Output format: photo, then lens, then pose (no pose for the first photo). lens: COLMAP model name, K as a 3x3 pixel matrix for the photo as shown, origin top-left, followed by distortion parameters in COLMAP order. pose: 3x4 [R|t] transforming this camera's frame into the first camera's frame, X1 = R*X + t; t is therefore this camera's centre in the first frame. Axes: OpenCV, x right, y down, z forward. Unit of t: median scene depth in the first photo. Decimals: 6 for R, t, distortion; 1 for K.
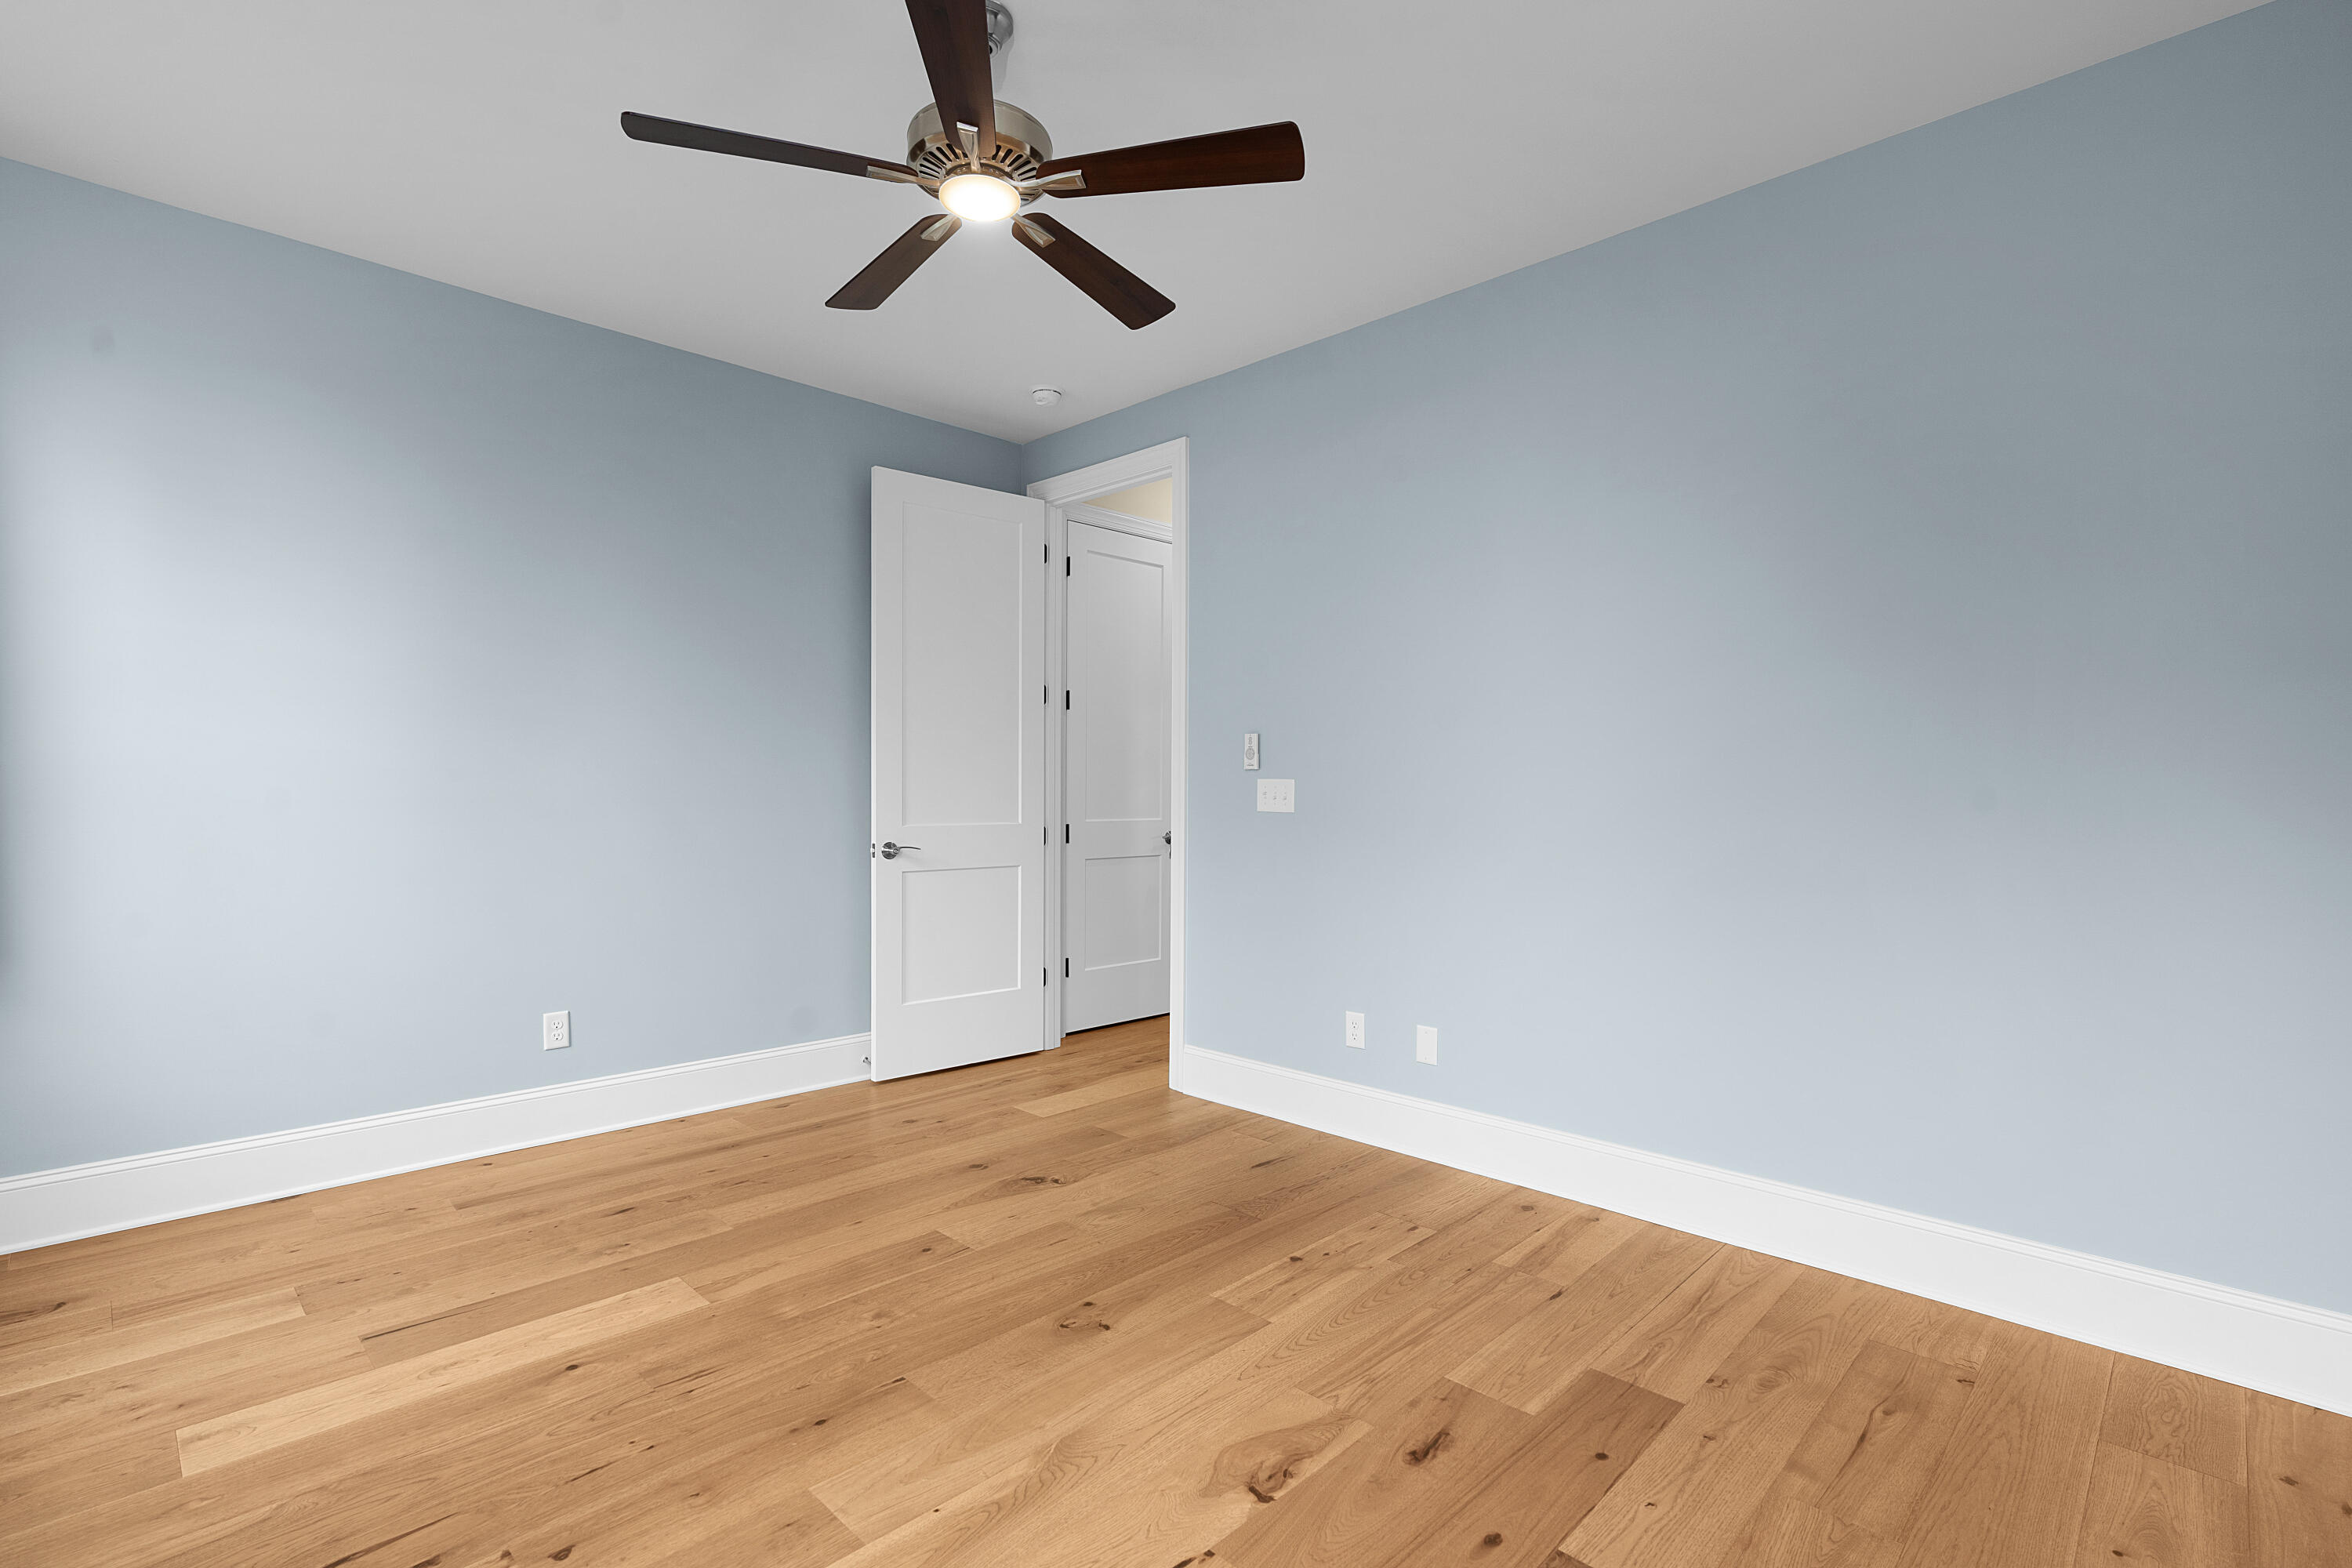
lens RADIAL K [[1098.9, 0, 1175.8], [0, 1098.9, 787.0], [0, 0, 1]] dist [-0.000553, 0.000309]
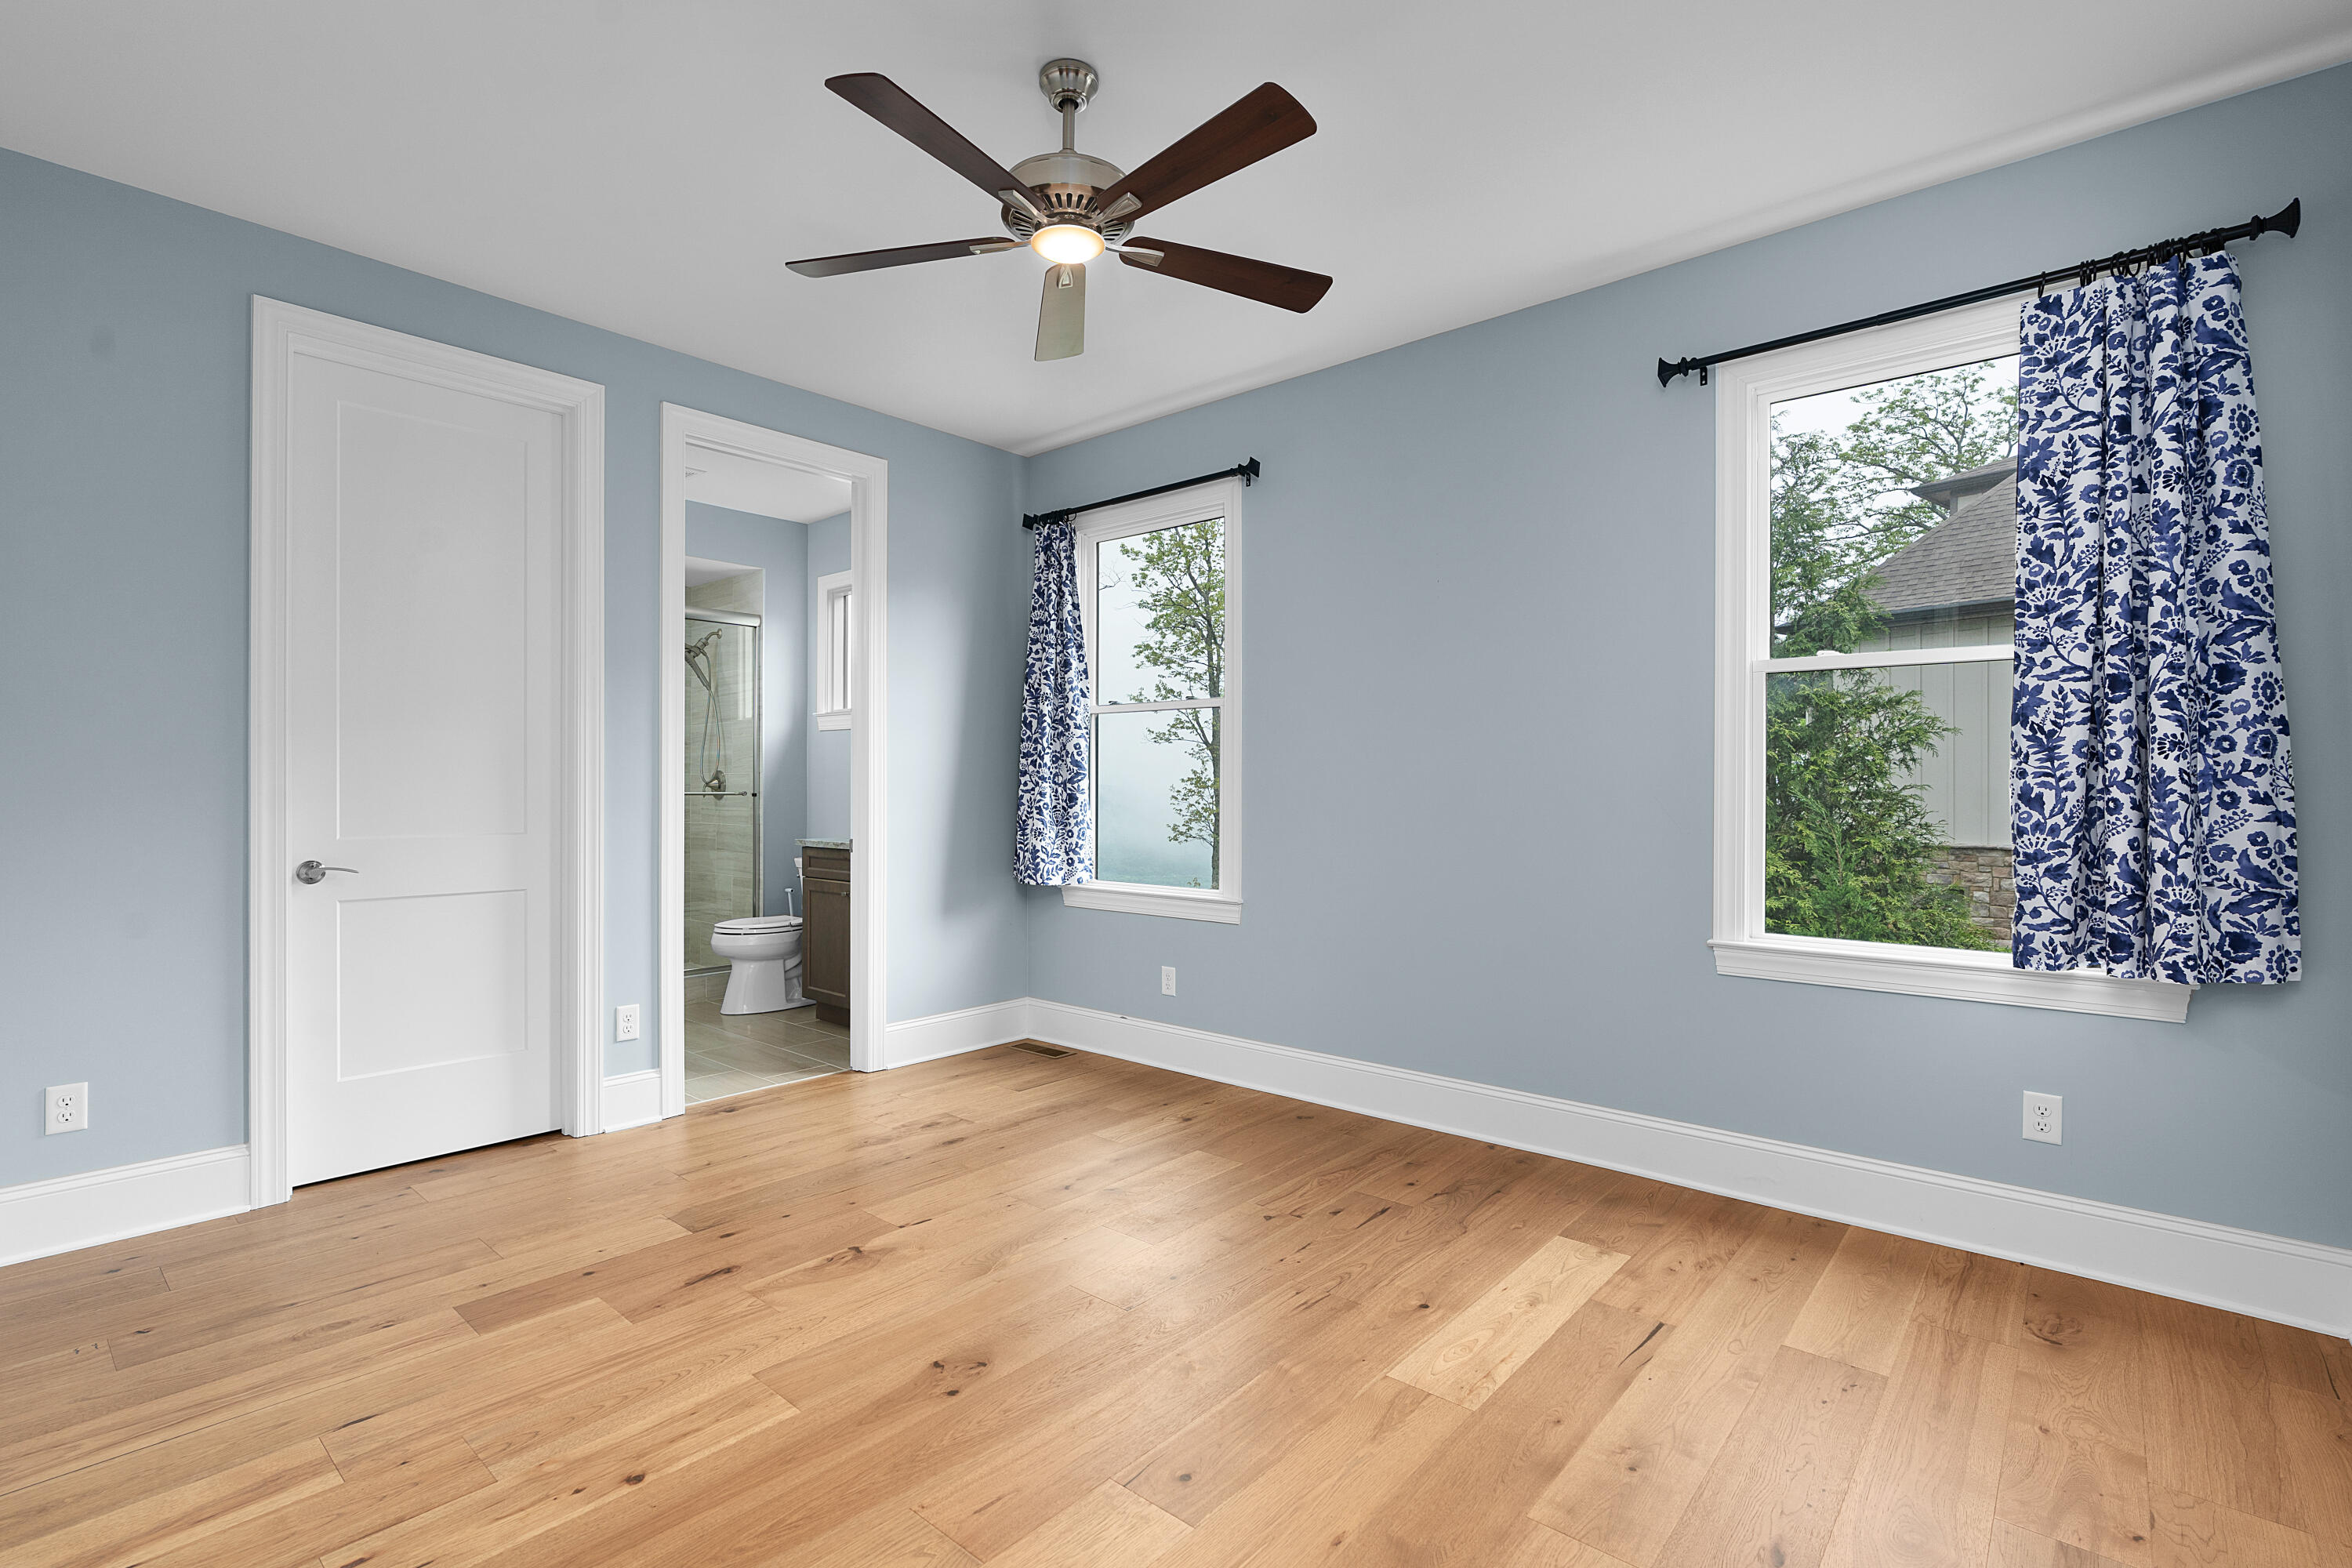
lens RADIAL K [[1098.9, 0, 1175.6], [0, 1098.9, 788.1], [0, 0, 1]] dist [-0.000553, 0.000309]
pose [[-0.998331, -0.007371, -0.057275, -0.226088], [-0.007163, 0.999967, -0.003826, 0.003897], [0.057301, -0.003409, -0.998351, 2.104694]]
